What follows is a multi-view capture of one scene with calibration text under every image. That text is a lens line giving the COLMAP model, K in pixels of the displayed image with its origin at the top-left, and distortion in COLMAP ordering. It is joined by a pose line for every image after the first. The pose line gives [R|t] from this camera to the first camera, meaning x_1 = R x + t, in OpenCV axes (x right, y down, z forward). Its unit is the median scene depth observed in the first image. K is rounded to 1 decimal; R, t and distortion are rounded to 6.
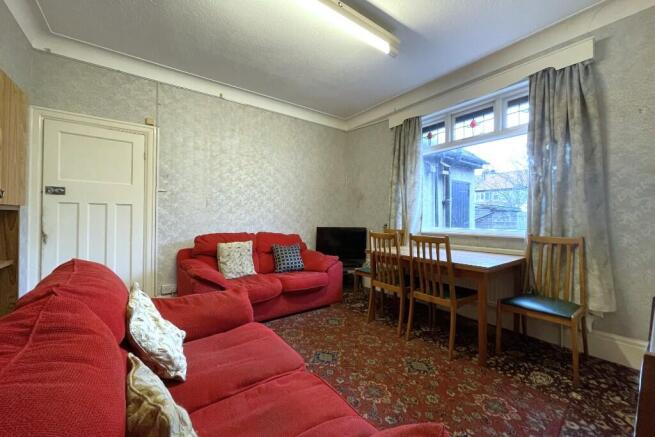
lens RADIAL K [[271.3, 0, 327.5], [0, 271.3, 218.5], [0, 0, 1]] dist [-0.001636, -0.000209]
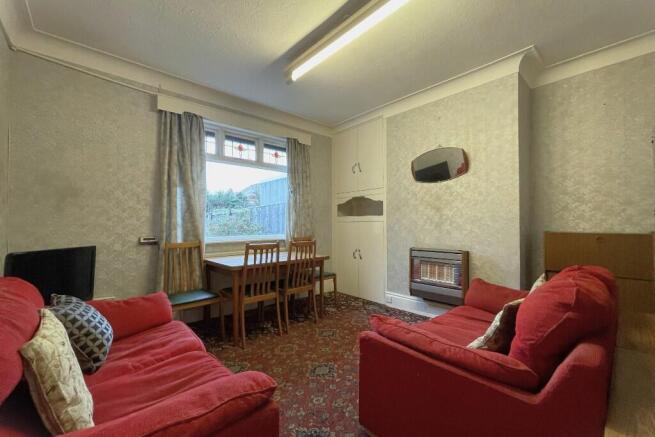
lens RADIAL K [[271.3, 0, 327.5], [0, 271.3, 218.5], [0, 0, 1]] dist [-0.001636, -0.000209]
pose [[-0.113743, 0.008663, 0.993472, -0.808065], [0.000659, 0.999962, -0.008644, -0.030675], [-0.993510, -0.000329, -0.113745, 0.881999]]
